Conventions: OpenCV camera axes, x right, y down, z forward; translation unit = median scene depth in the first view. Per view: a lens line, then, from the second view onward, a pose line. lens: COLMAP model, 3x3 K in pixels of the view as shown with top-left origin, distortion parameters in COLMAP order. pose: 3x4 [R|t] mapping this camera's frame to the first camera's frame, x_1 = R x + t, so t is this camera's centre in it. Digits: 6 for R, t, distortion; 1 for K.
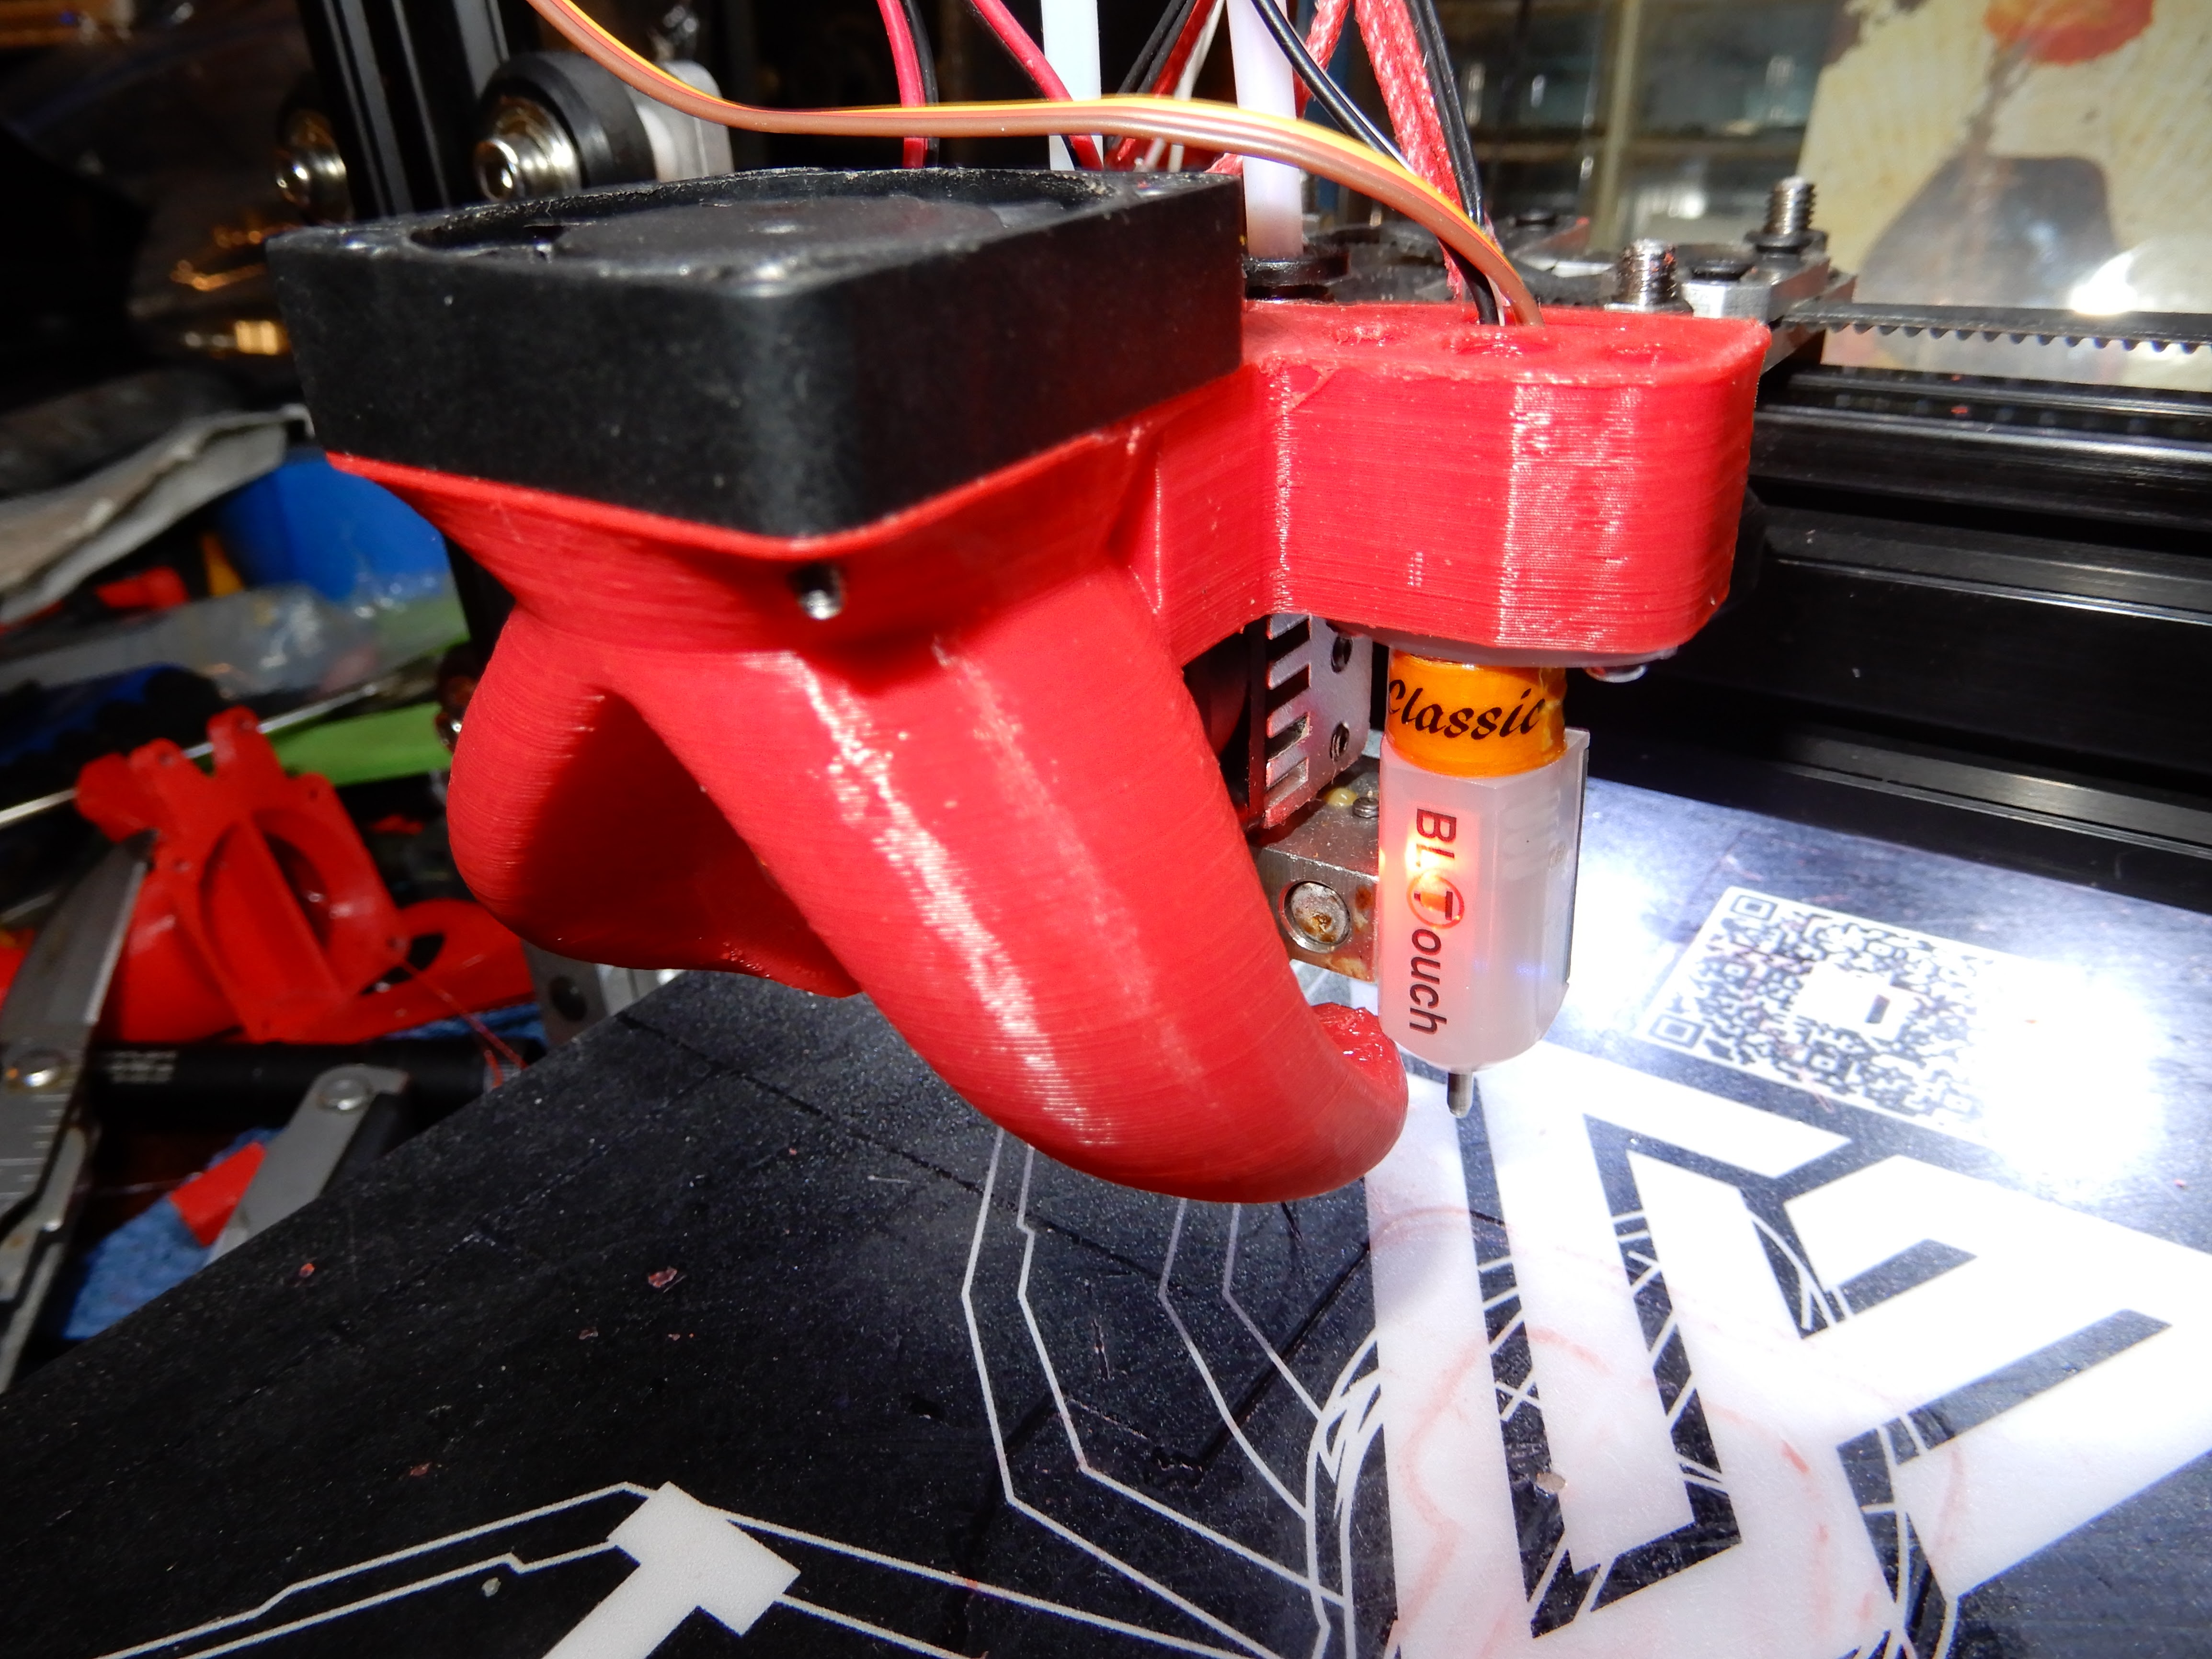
lens RADIAL K [[1573.4, 0, 1099.1], [0, 1573.4, 823.4], [0, 0, 1]] dist [0.012857, -0.000385]
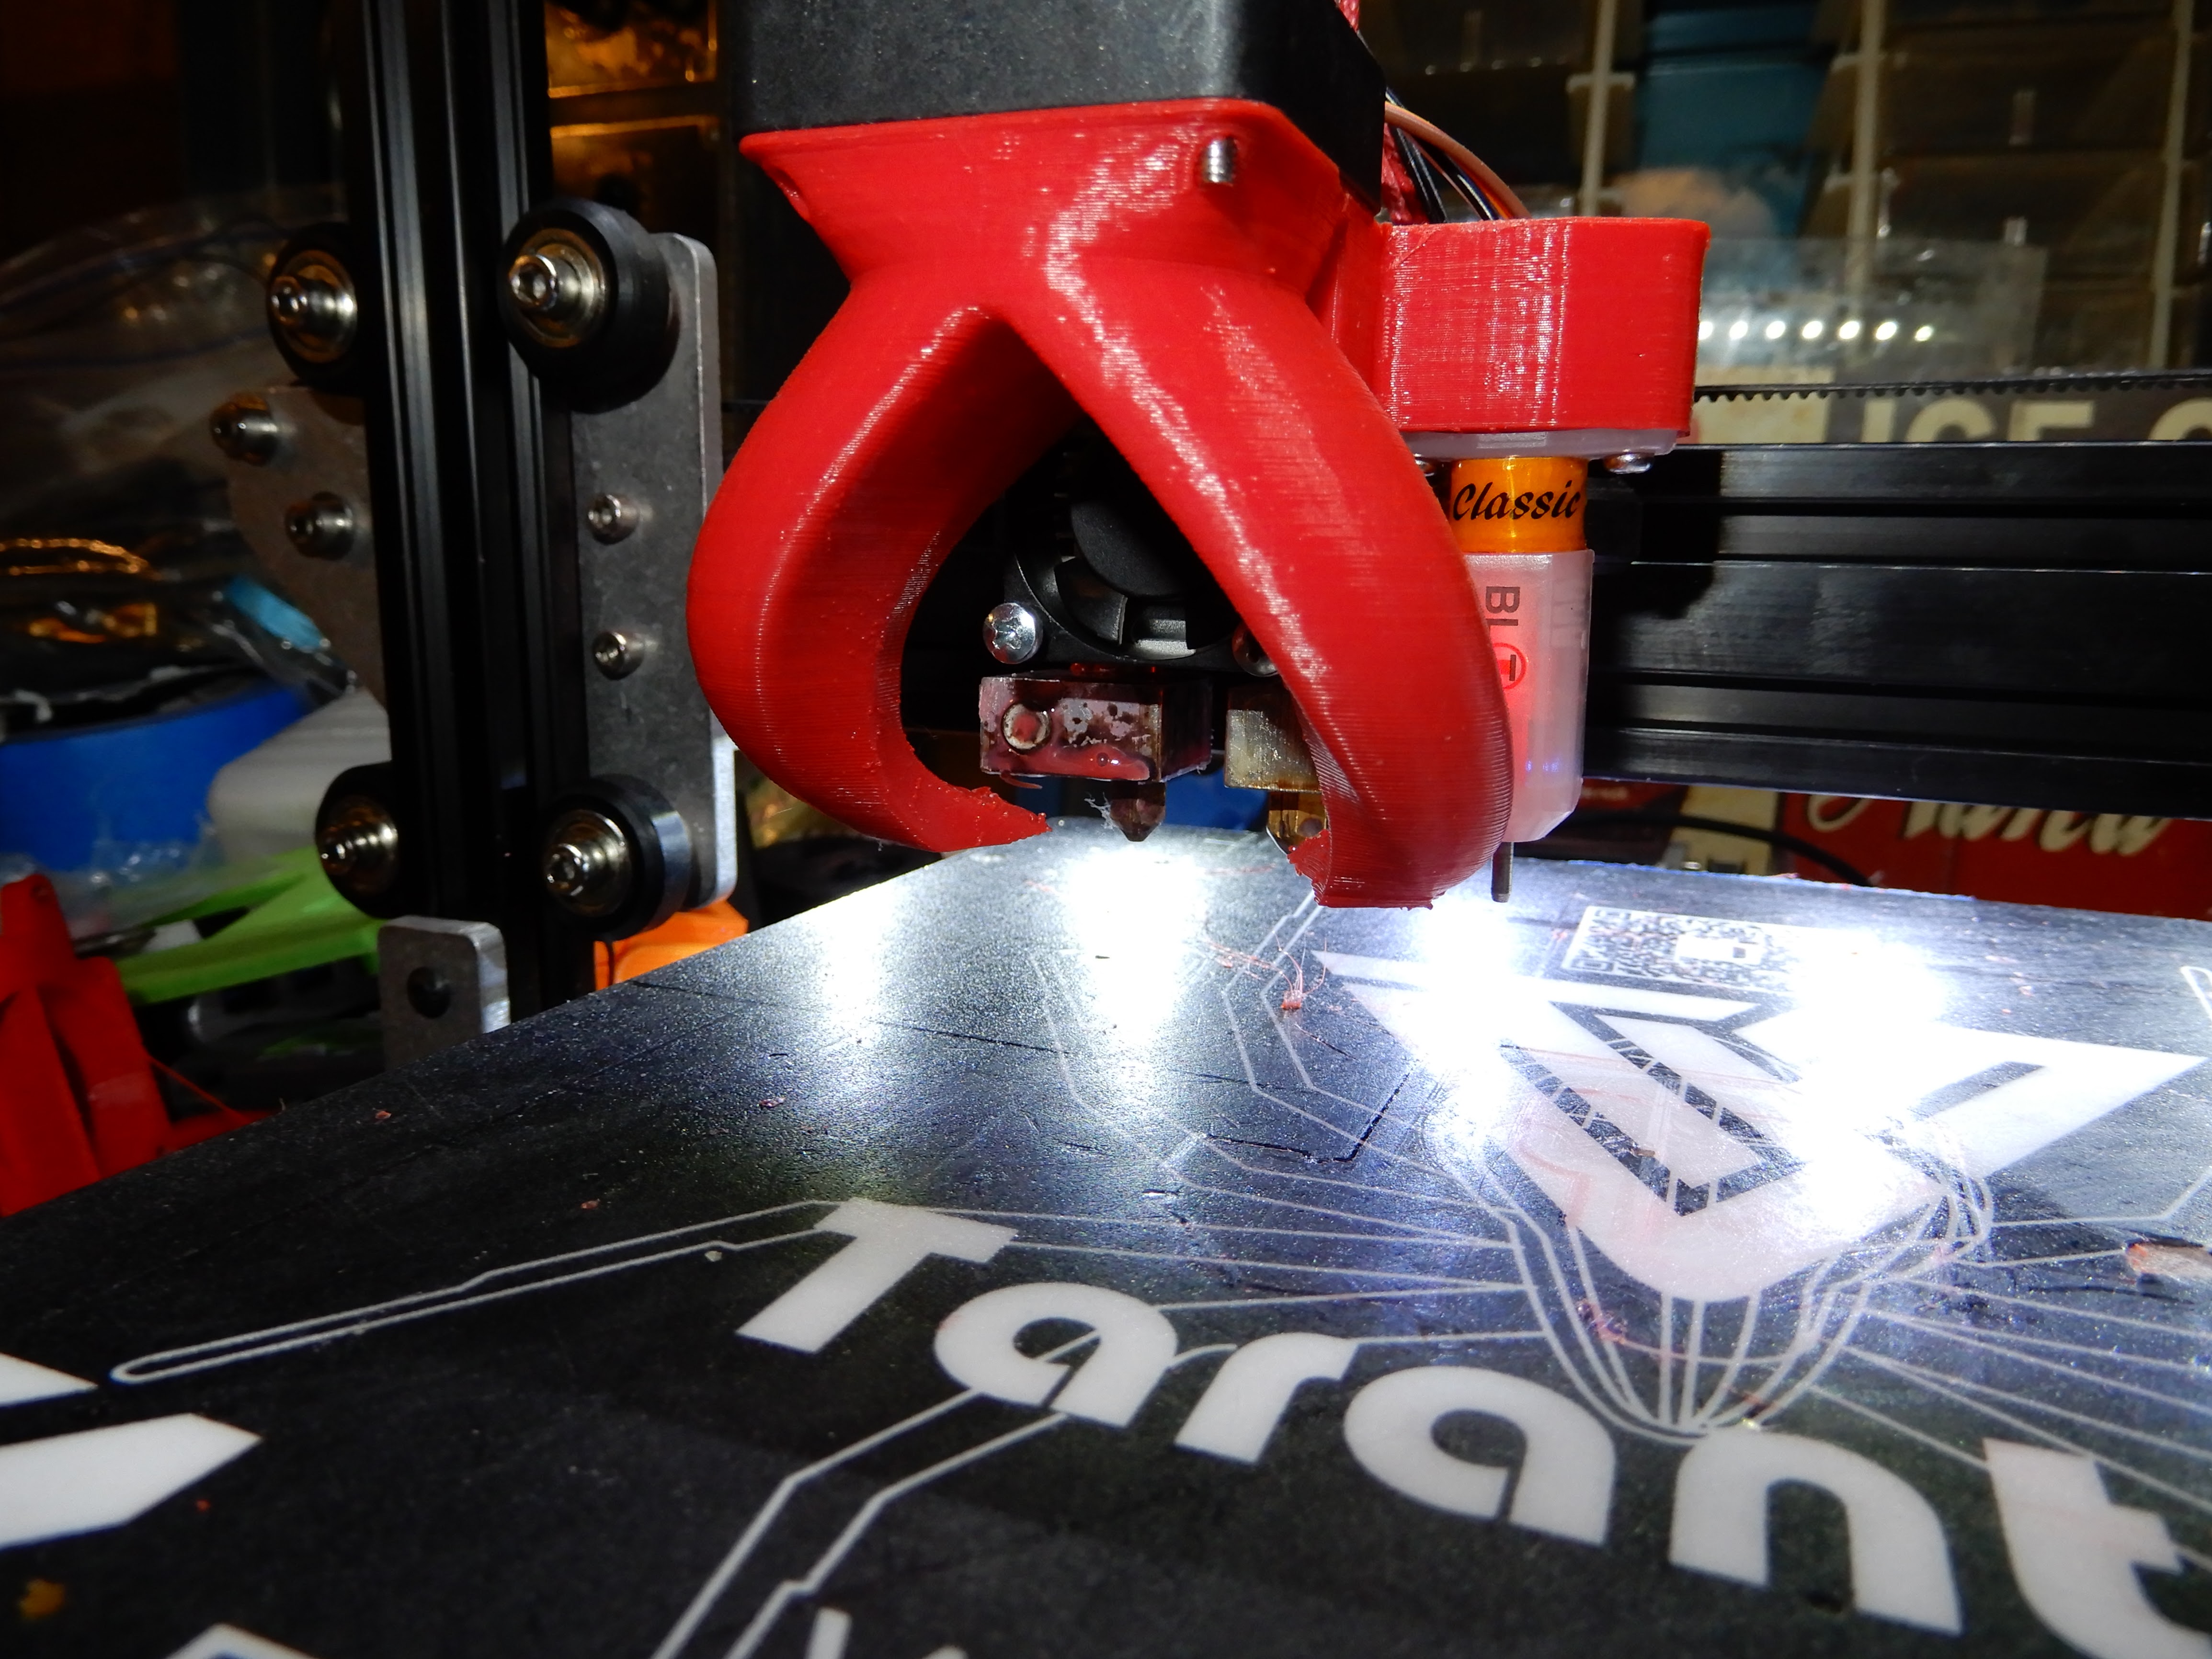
lens RADIAL K [[1573.4, 0, 1105.1], [0, 1573.4, 842.4], [0, 0, 1]] dist [0.012857, -0.000385]
pose [[0.971450, 0.026608, 0.235749, -0.323422], [0.045806, 0.953959, -0.296420, 0.454845], [-0.232782, 0.298755, 0.925504, -0.036846]]
